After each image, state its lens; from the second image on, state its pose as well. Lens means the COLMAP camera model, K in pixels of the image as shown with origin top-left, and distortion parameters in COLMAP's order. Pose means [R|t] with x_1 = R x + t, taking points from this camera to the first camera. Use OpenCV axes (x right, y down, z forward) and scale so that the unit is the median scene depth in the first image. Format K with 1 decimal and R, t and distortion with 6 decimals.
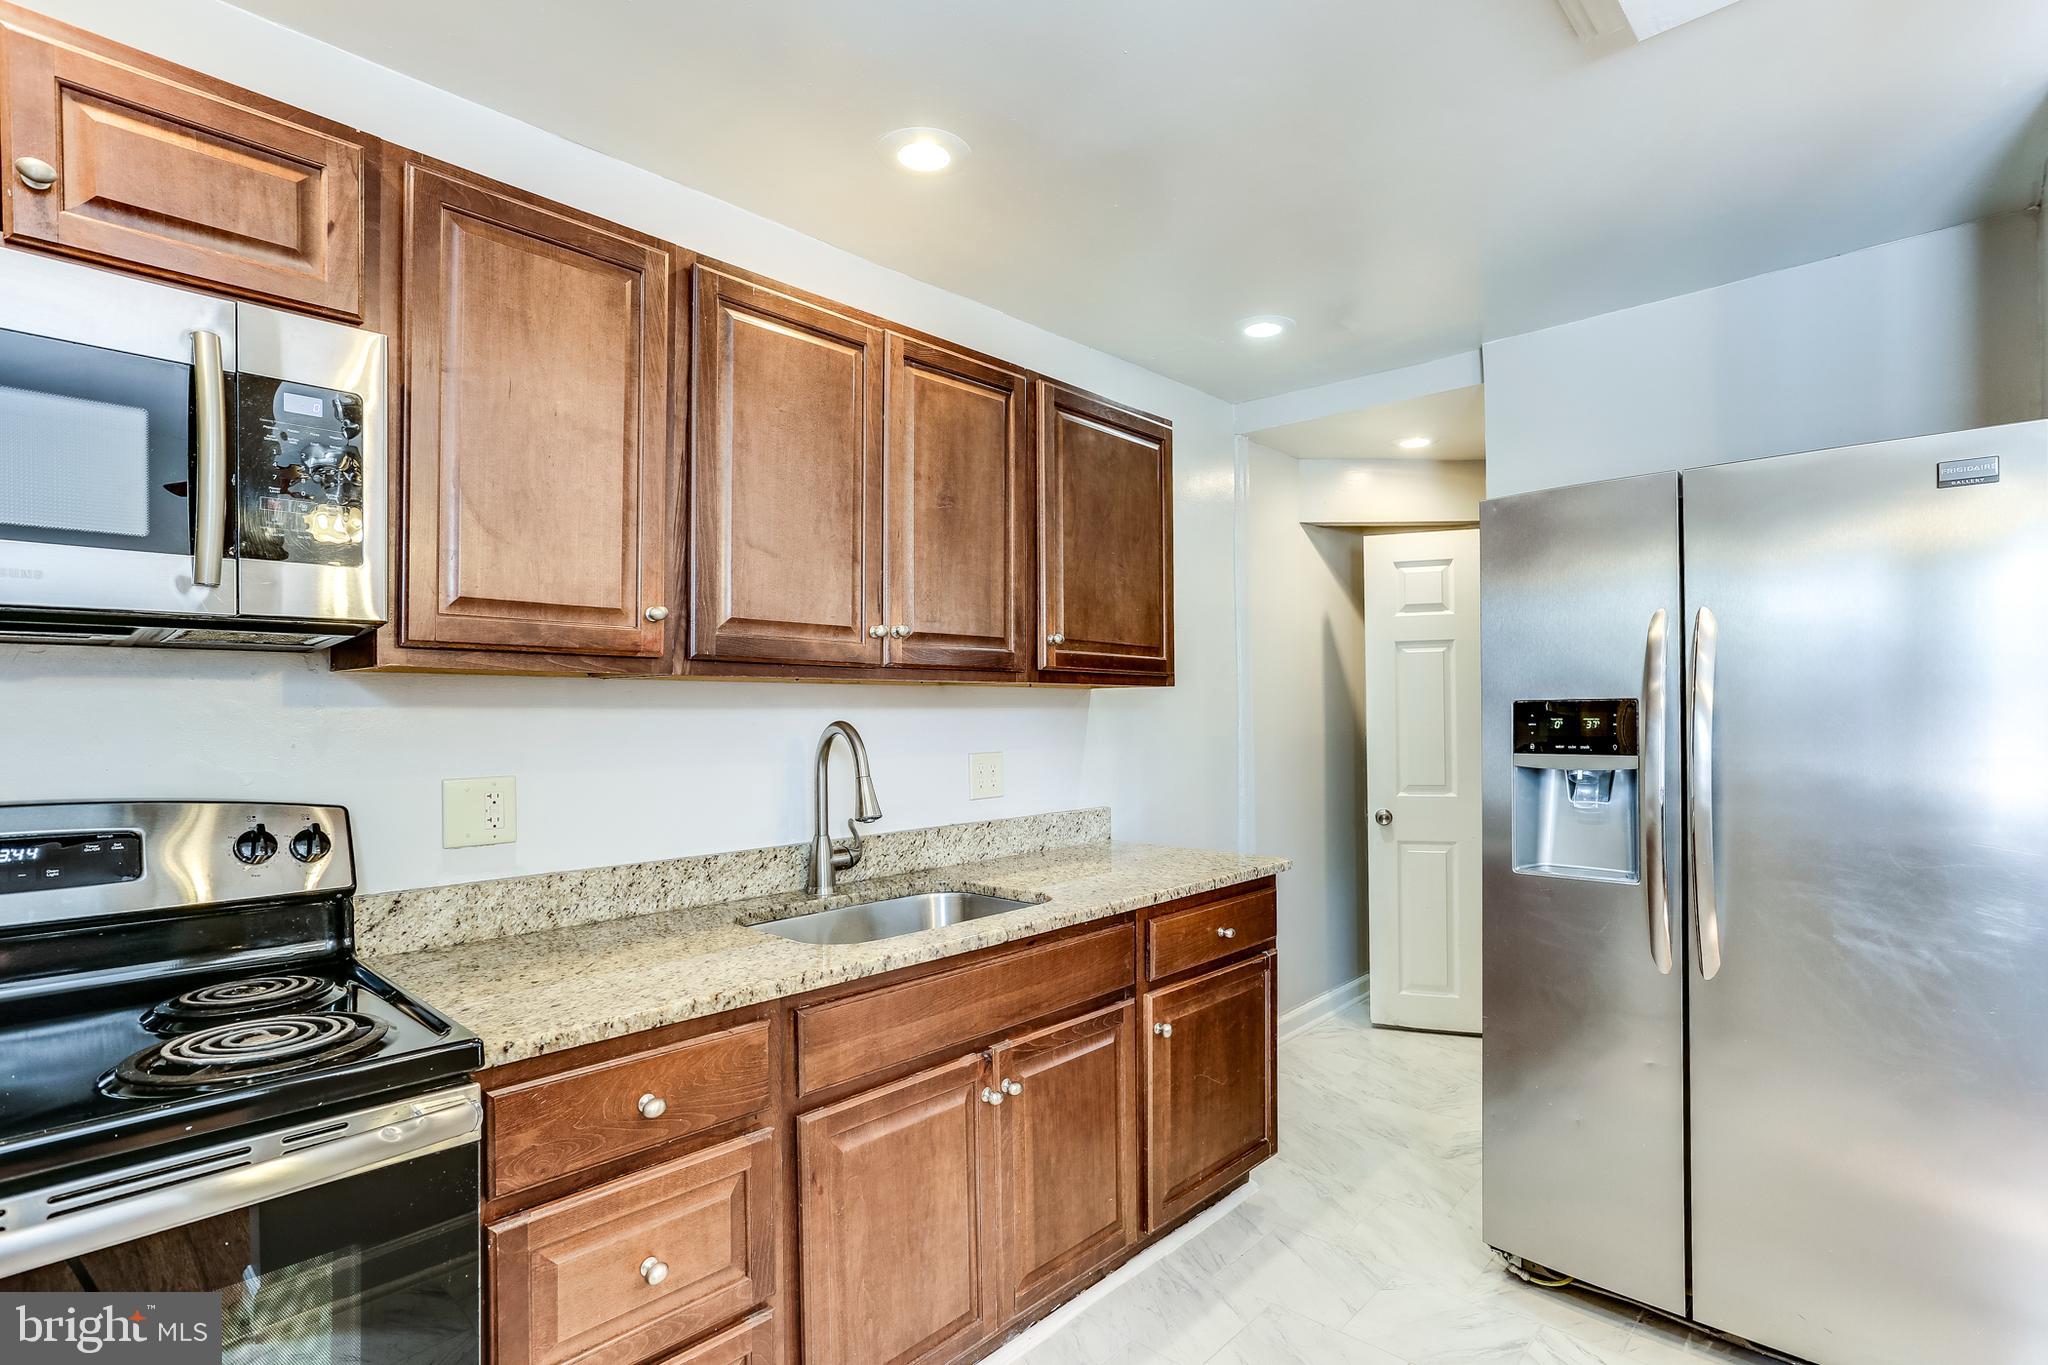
lens RADIAL K [[1013.0, 0, 1024.0], [0, 1013.0, 682.5], [0, 0, 1]] dist [-0.078734, 0.033857]
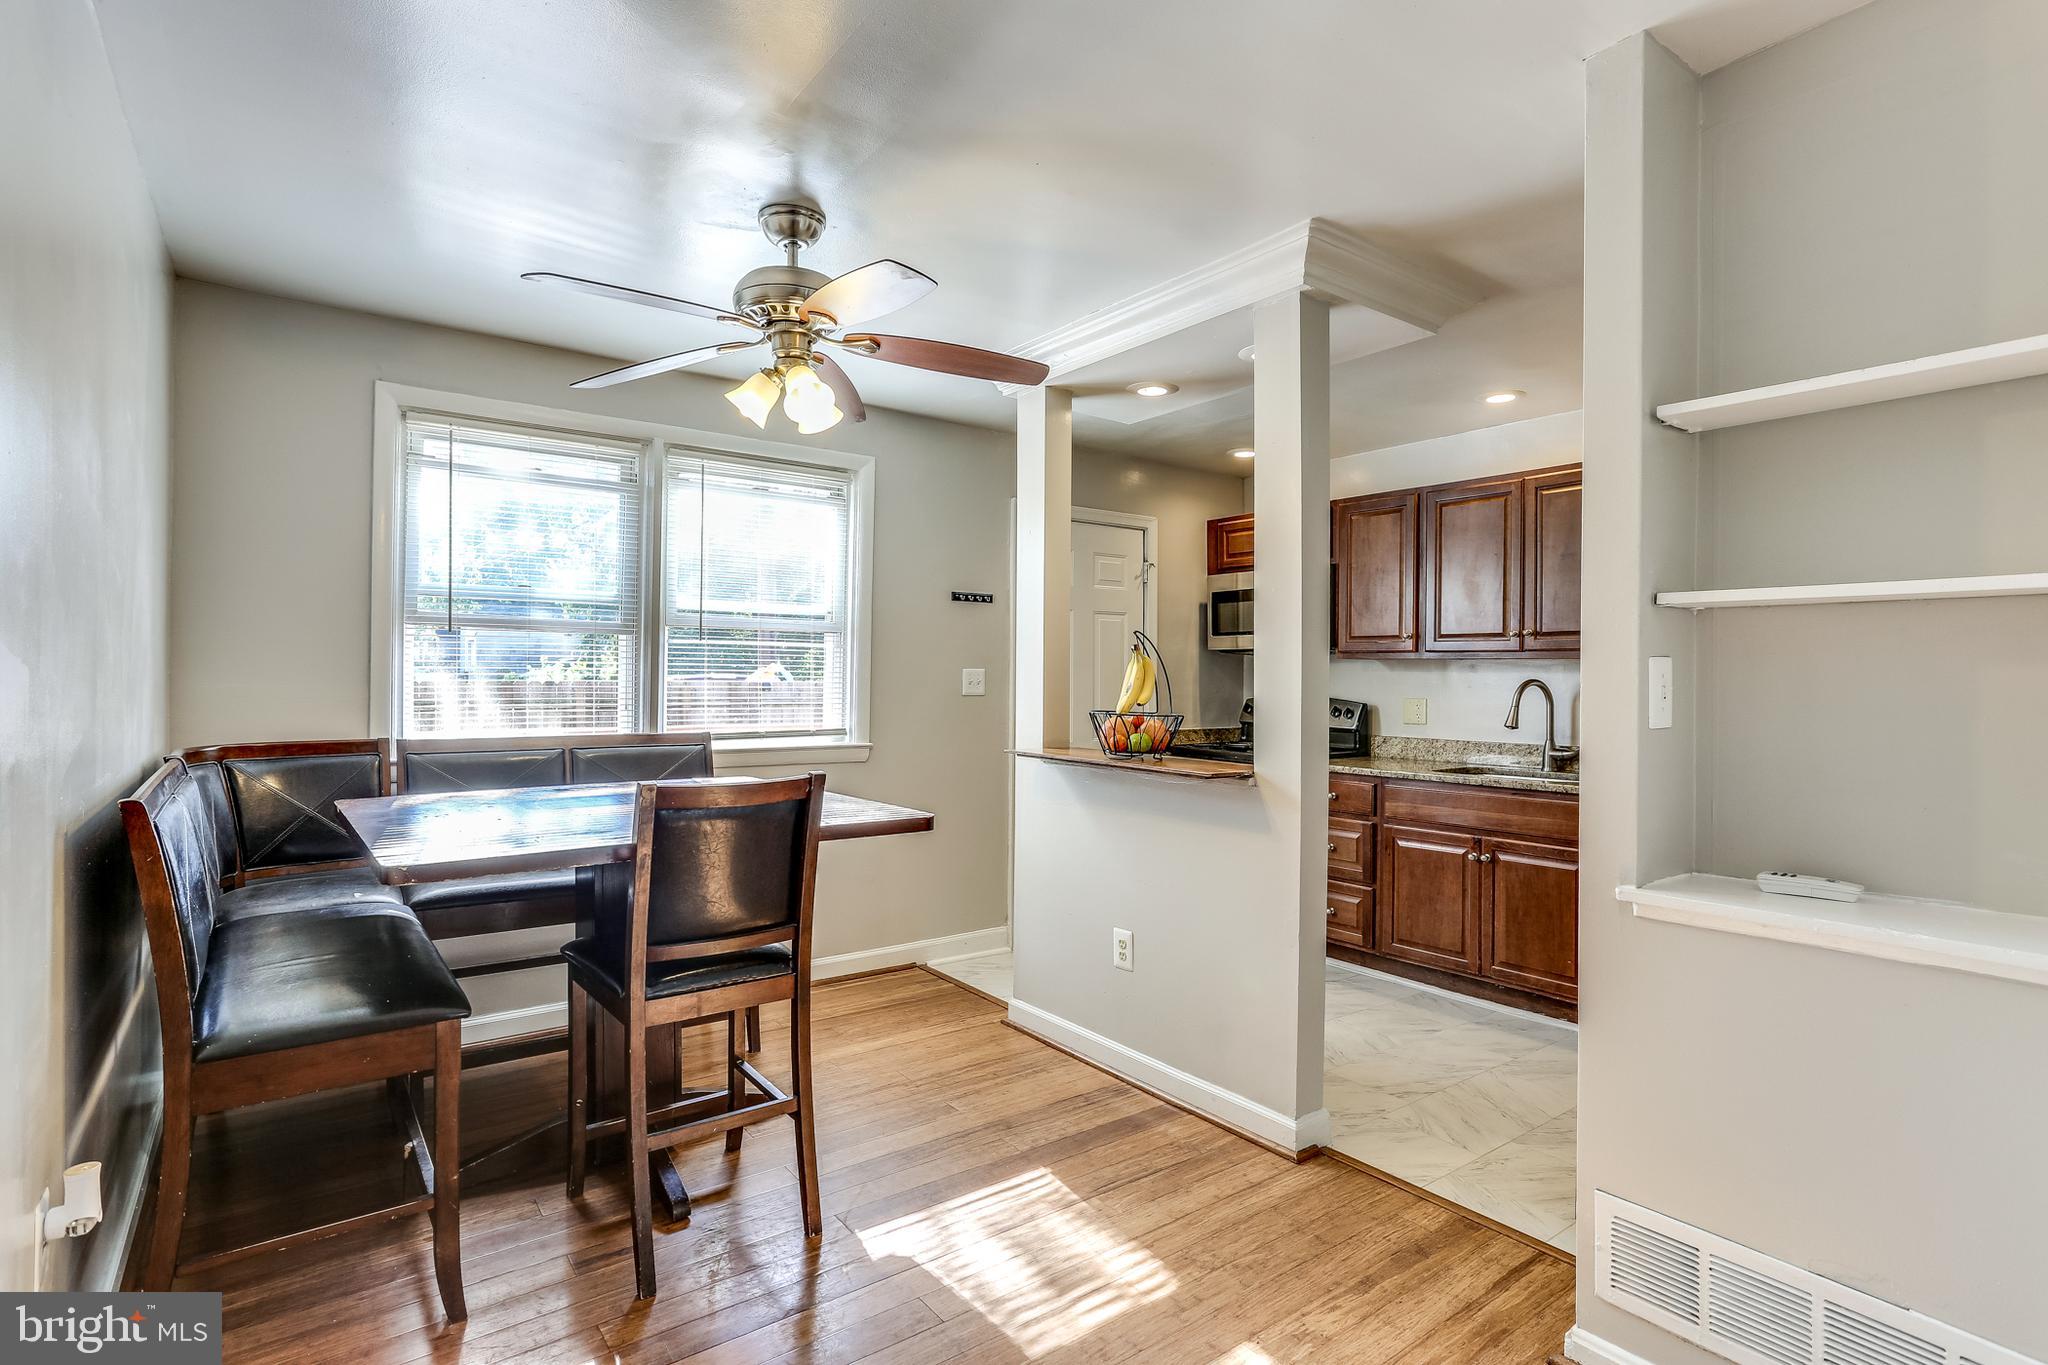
lens RADIAL K [[986.1, 0, 1015.2], [0, 986.1, 688.3], [0, 0, 1]] dist [-0.037661, 0.029577]
pose [[-0.183414, 0.014477, -0.982929, 2.112708], [0.018507, 0.999765, 0.011272, 0.017231], [0.982861, -0.016124, -0.183639, 0.408096]]
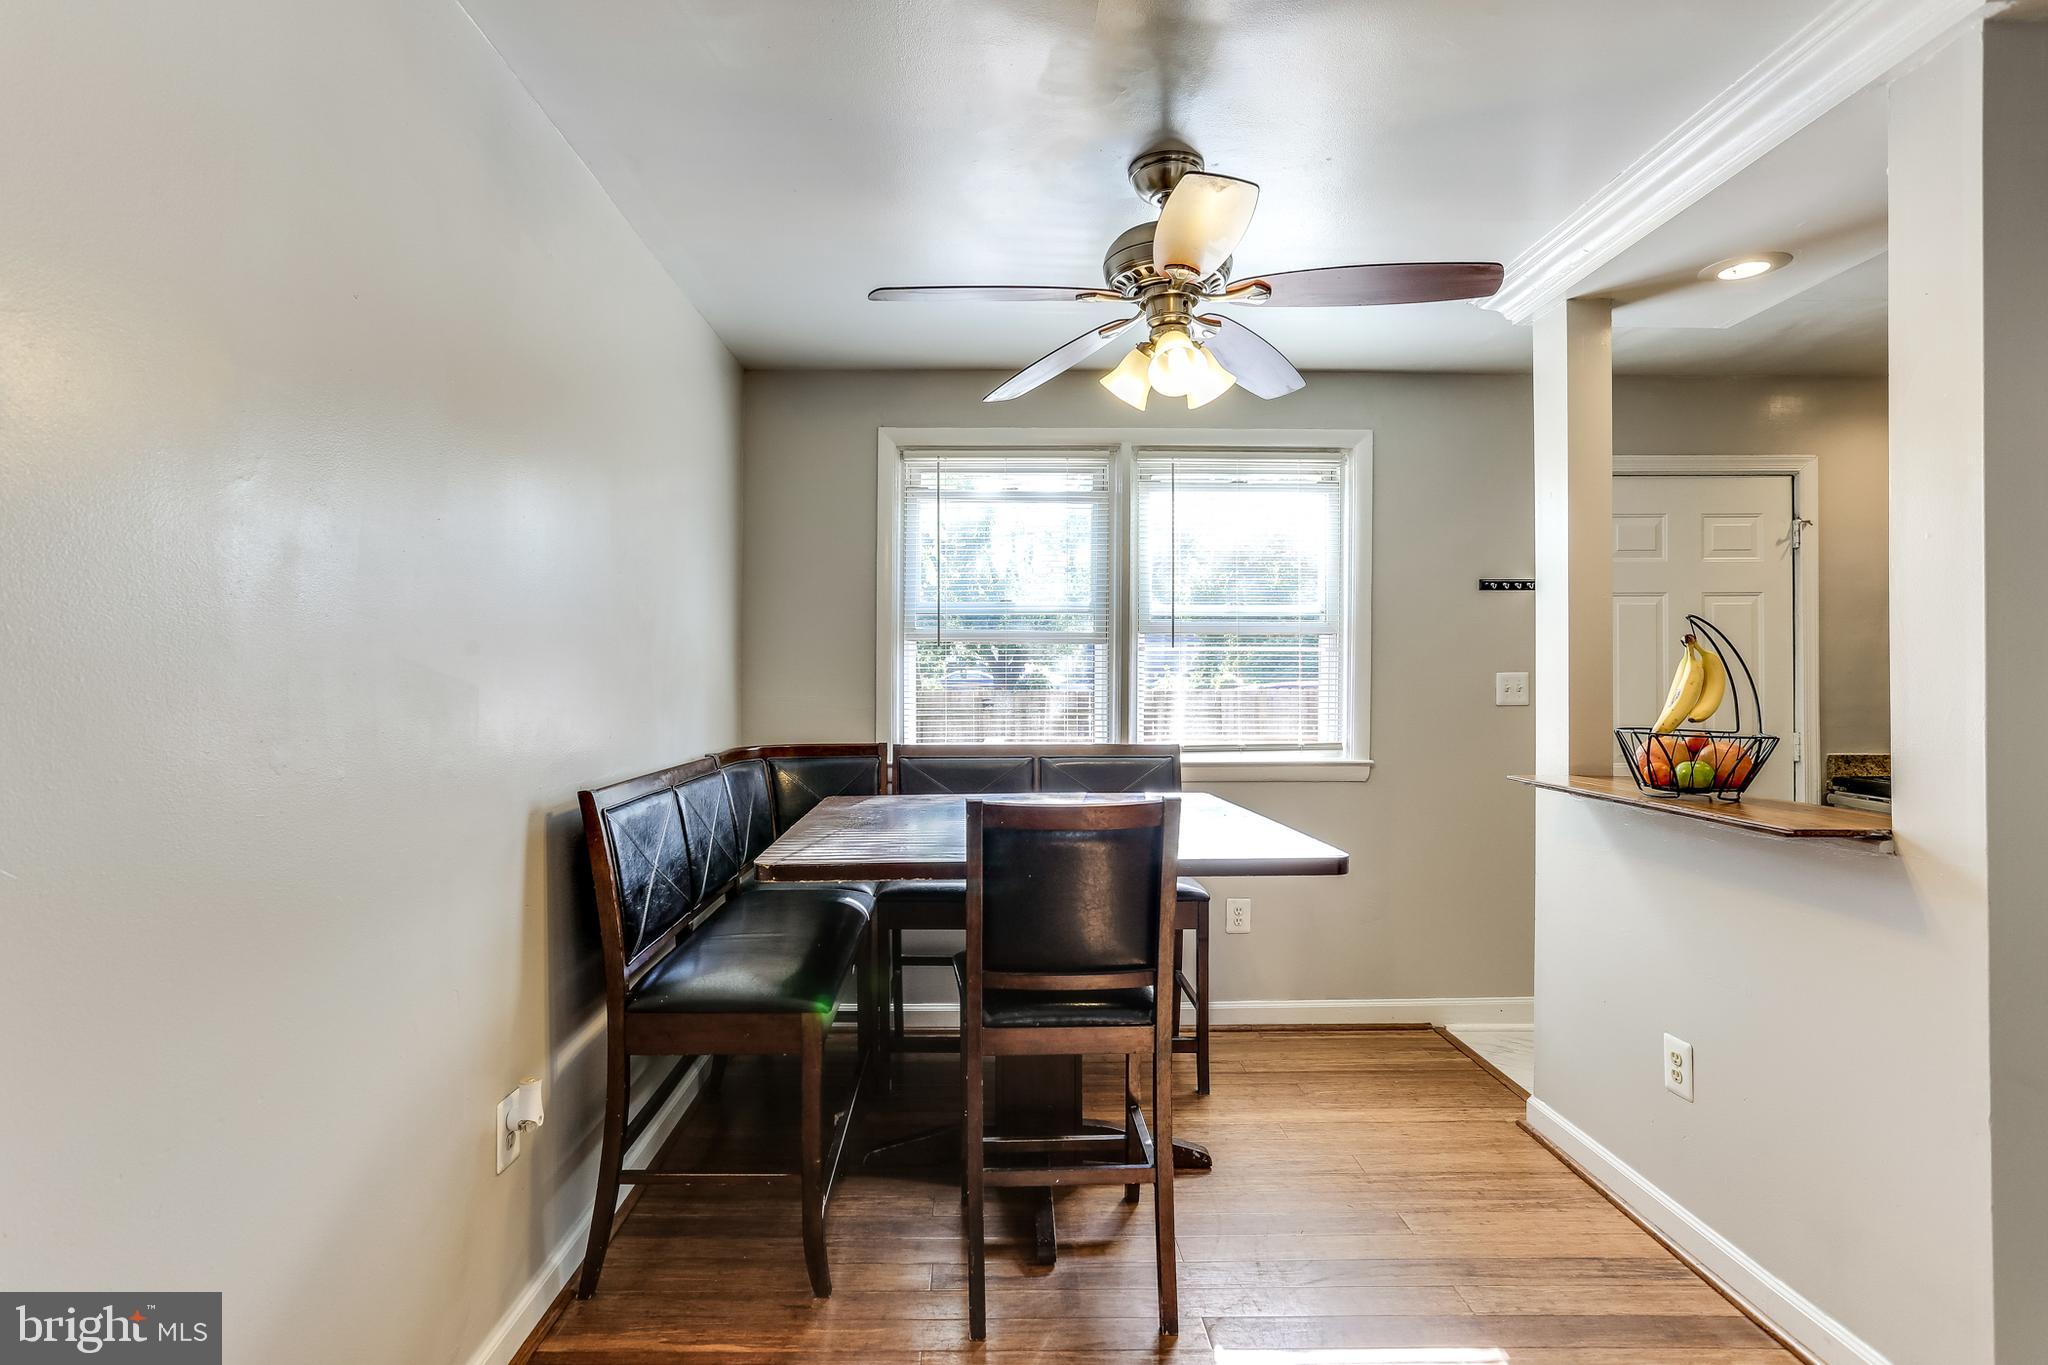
lens RADIAL K [[986.1, 0, 1015.2], [0, 986.1, 688.3], [0, 0, 1]] dist [-0.037661, 0.029577]
pose [[-0.720043, 0.010389, -0.693852, 1.822226], [0.024035, 0.999661, -0.009975, 0.021723], [0.693513, -0.023860, -0.720049, 0.575131]]
